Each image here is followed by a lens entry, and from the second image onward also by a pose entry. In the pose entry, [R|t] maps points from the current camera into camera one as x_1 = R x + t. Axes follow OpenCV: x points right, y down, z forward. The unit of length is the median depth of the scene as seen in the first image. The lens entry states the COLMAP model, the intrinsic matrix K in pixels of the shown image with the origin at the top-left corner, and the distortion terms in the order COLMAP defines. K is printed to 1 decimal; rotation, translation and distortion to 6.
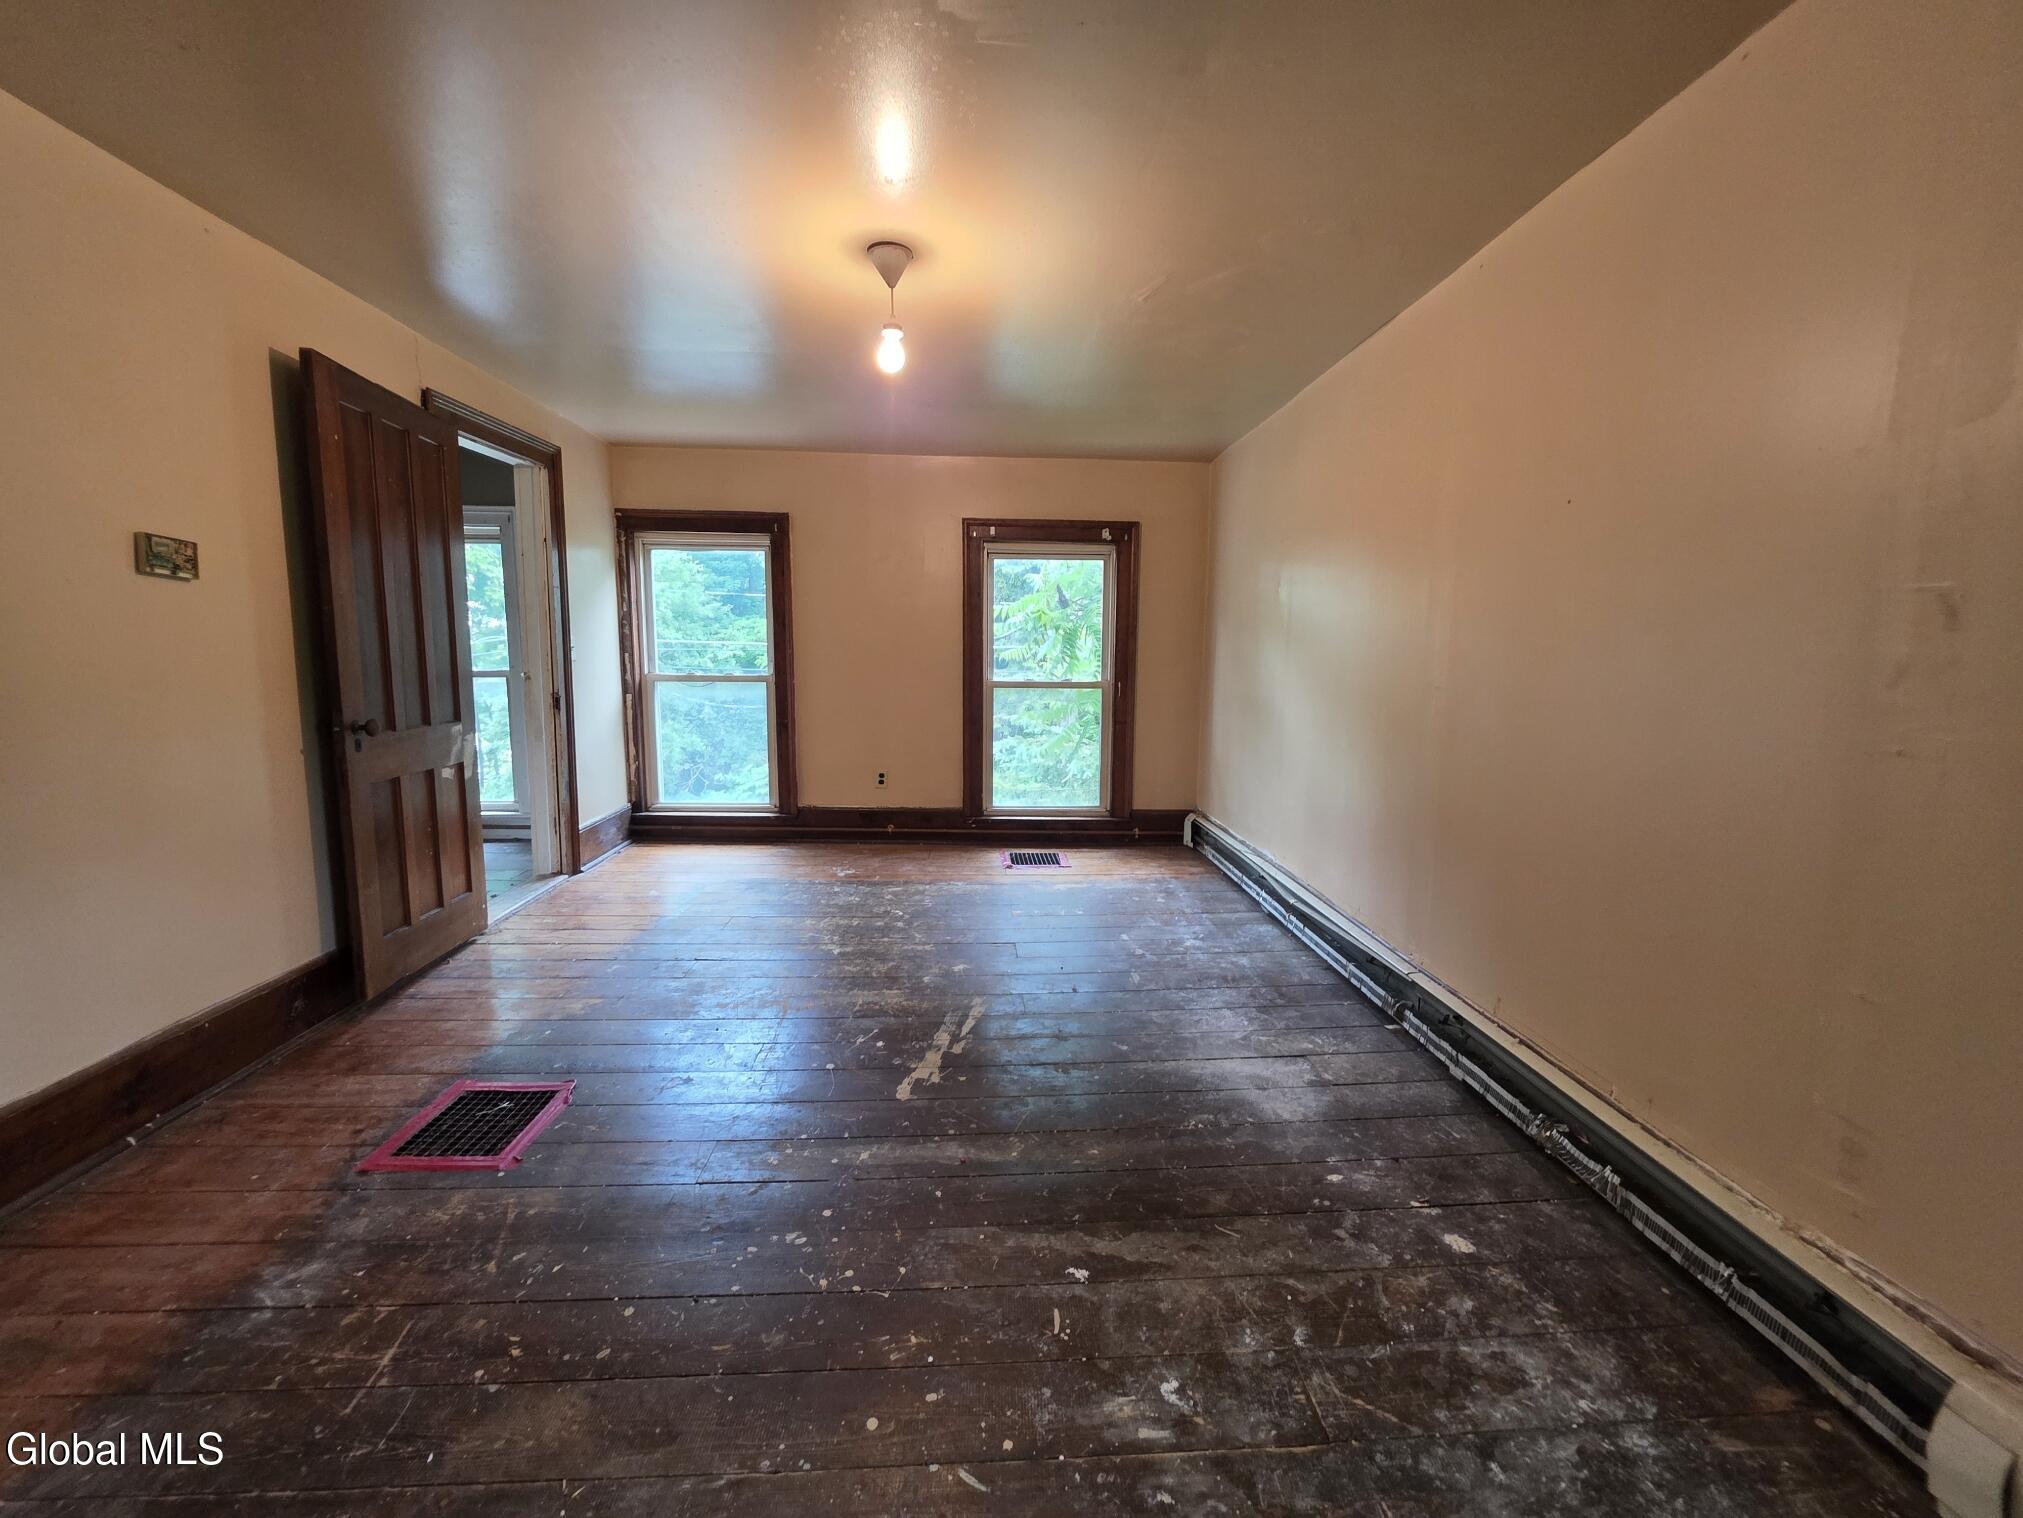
lens RADIAL K [[805.7, 0, 1016.6], [0, 805.7, 752.7], [0, 0, 1]] dist [0.003327, 0.000113]
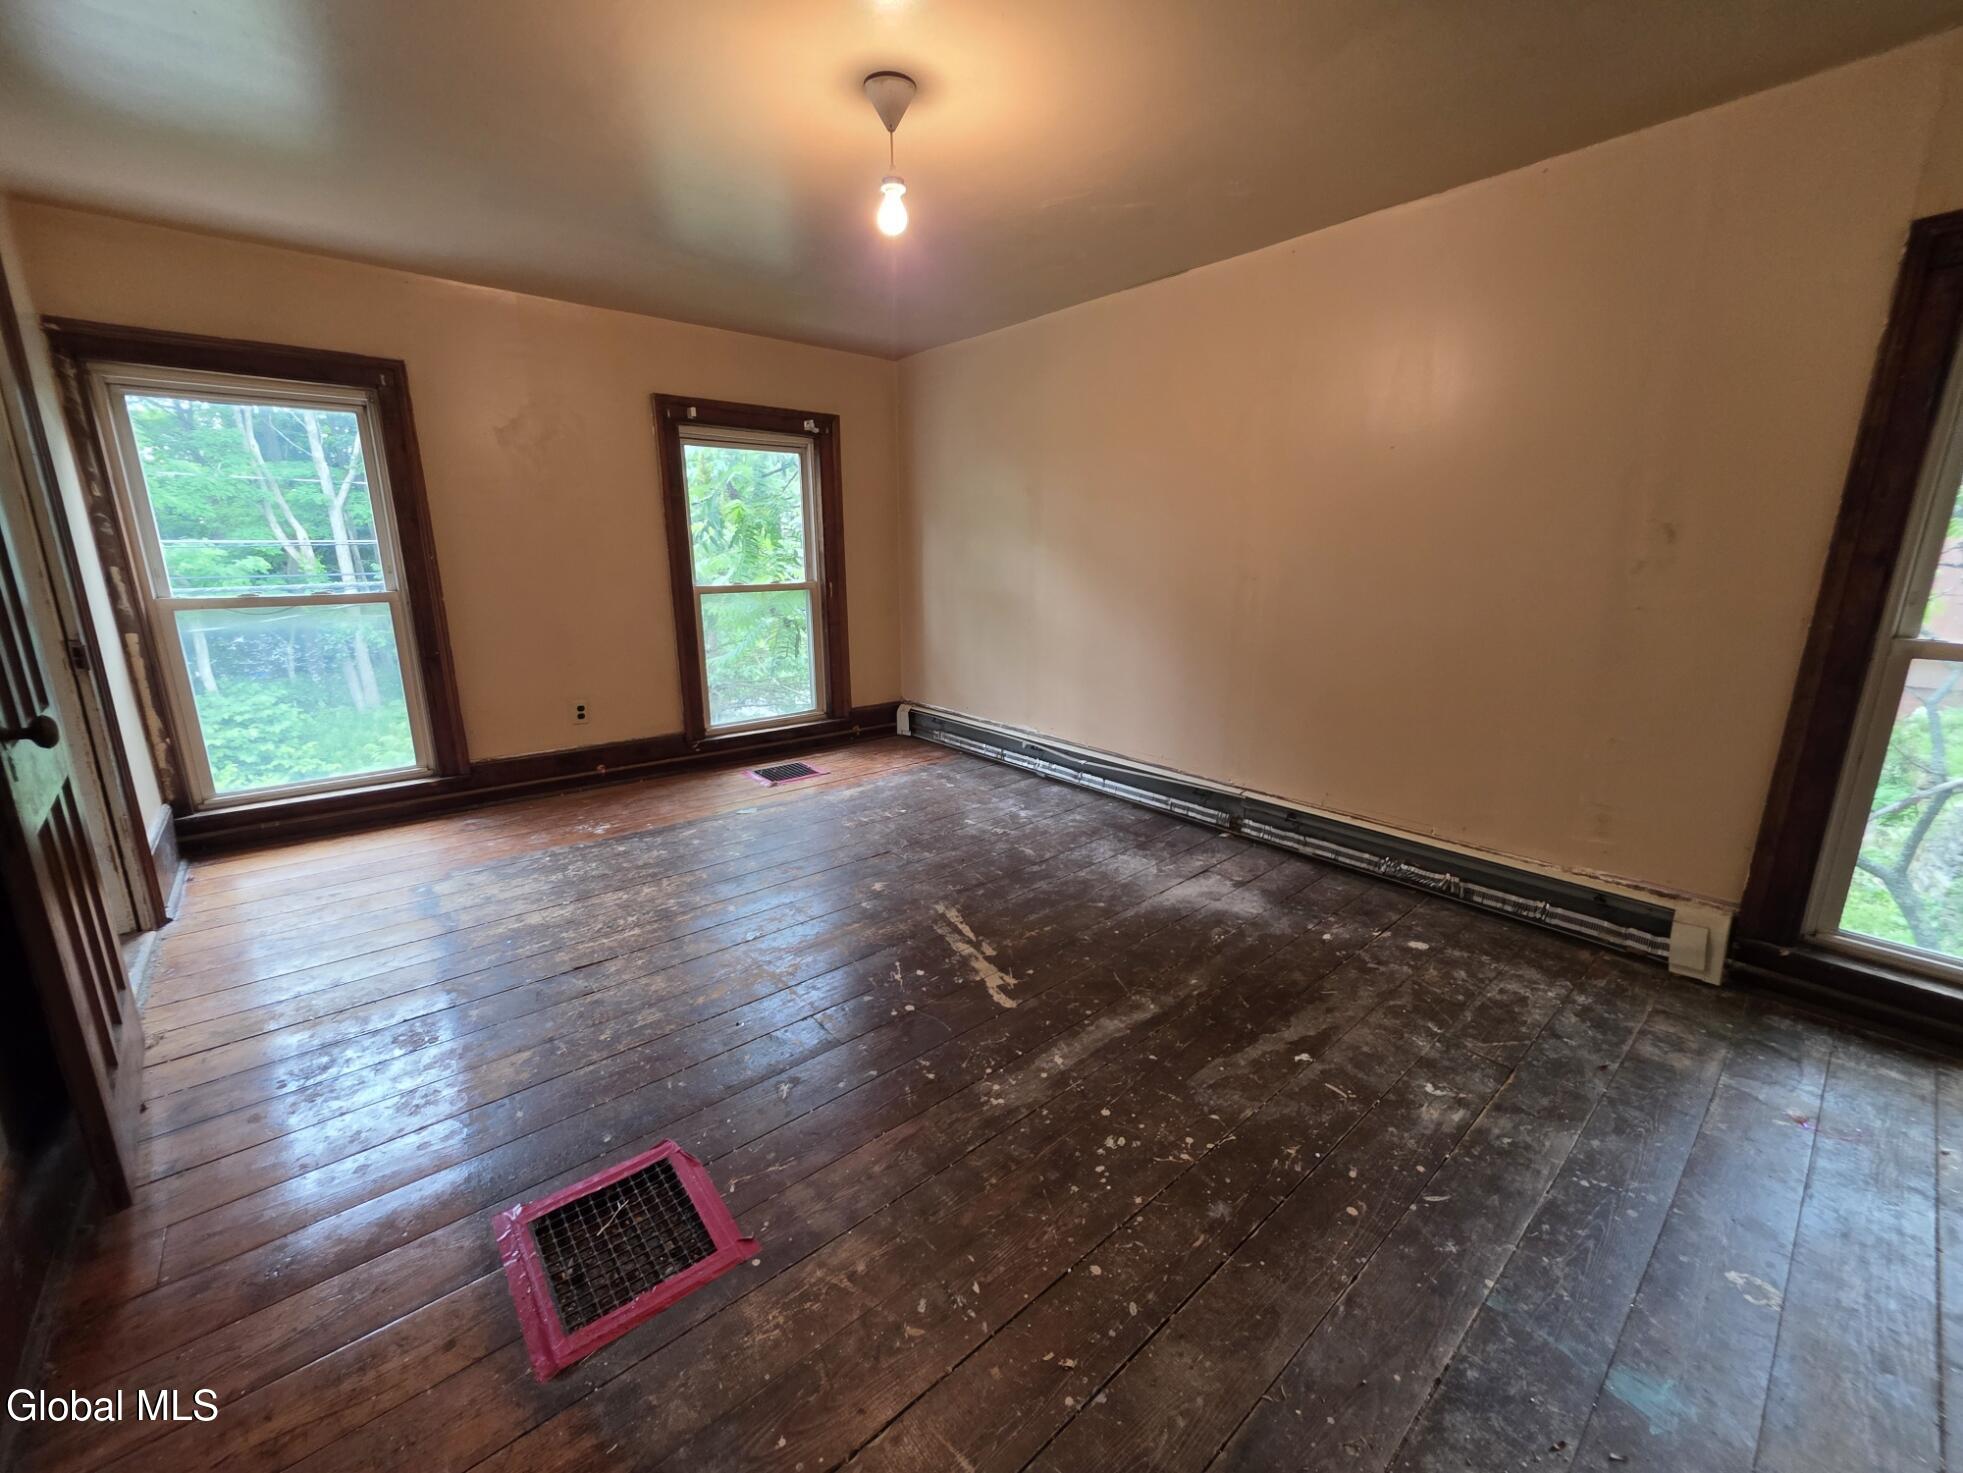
lens RADIAL K [[781.8, 0, 979.8], [0, 781.8, 729.0], [0, 0, 1]] dist [0.003327, 0.000113]
pose [[0.793097, -0.150099, 0.590311, -0.633374], [0.084728, 0.986925, 0.137112, -0.051355], [-0.603173, -0.058727, 0.795445, 0.229569]]
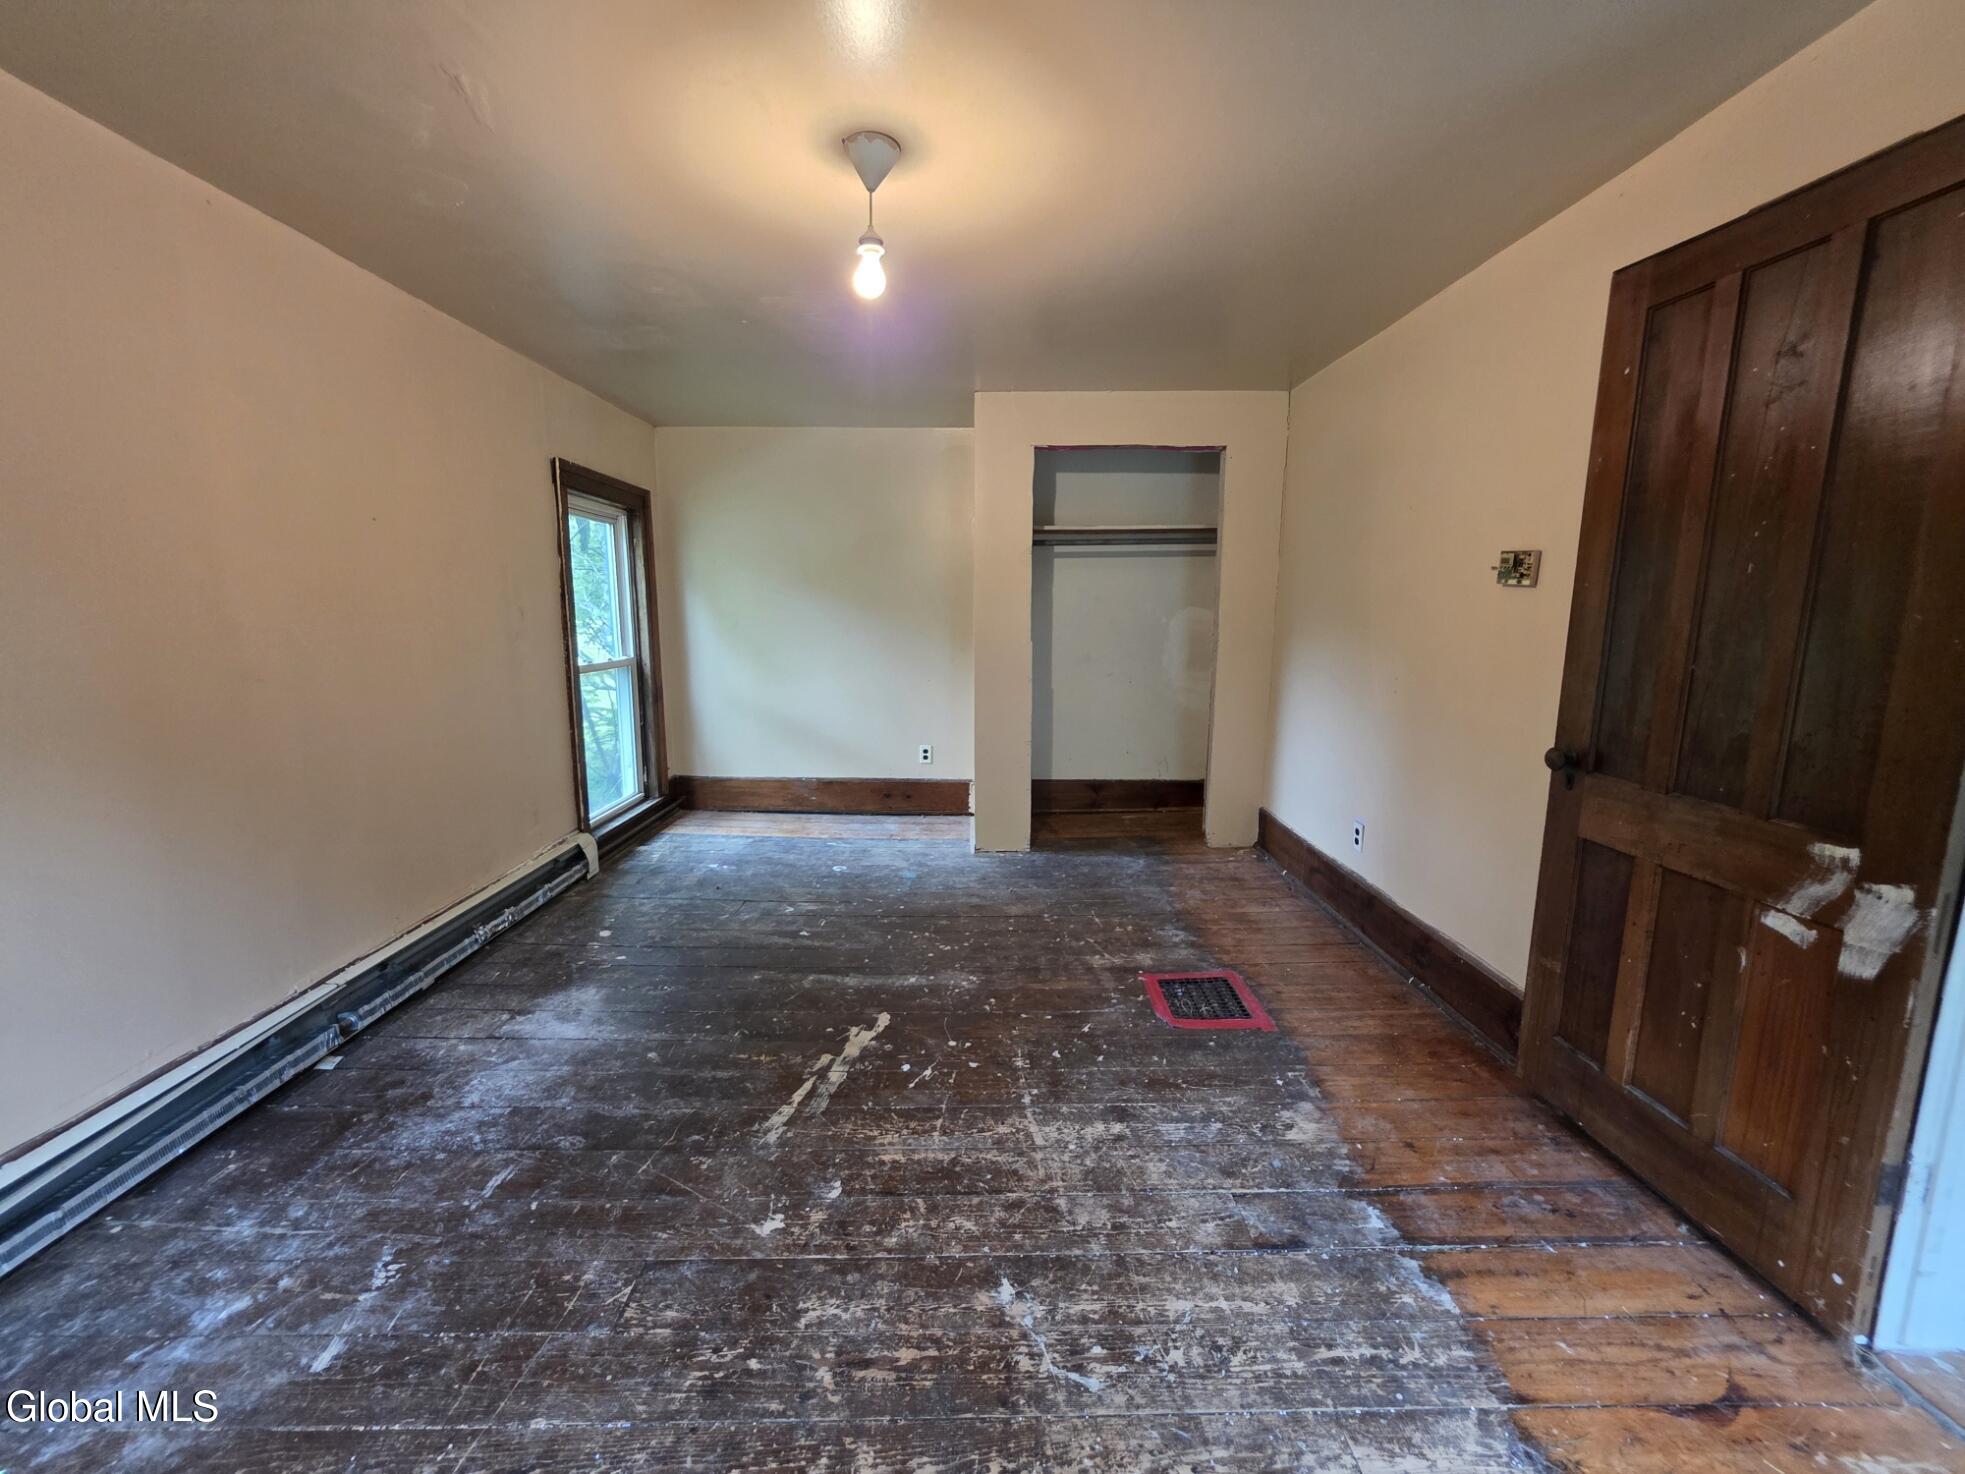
lens RADIAL K [[782.6, 0, 983.0], [0, 782.6, 730.8], [0, 0, 1]] dist [0.003327, 0.000113]
pose [[-0.998907, -0.019625, 0.042415, -0.293472], [-0.007001, 0.960155, 0.279379, -0.267996], [-0.046208, 0.278777, -0.959243, 1.780573]]
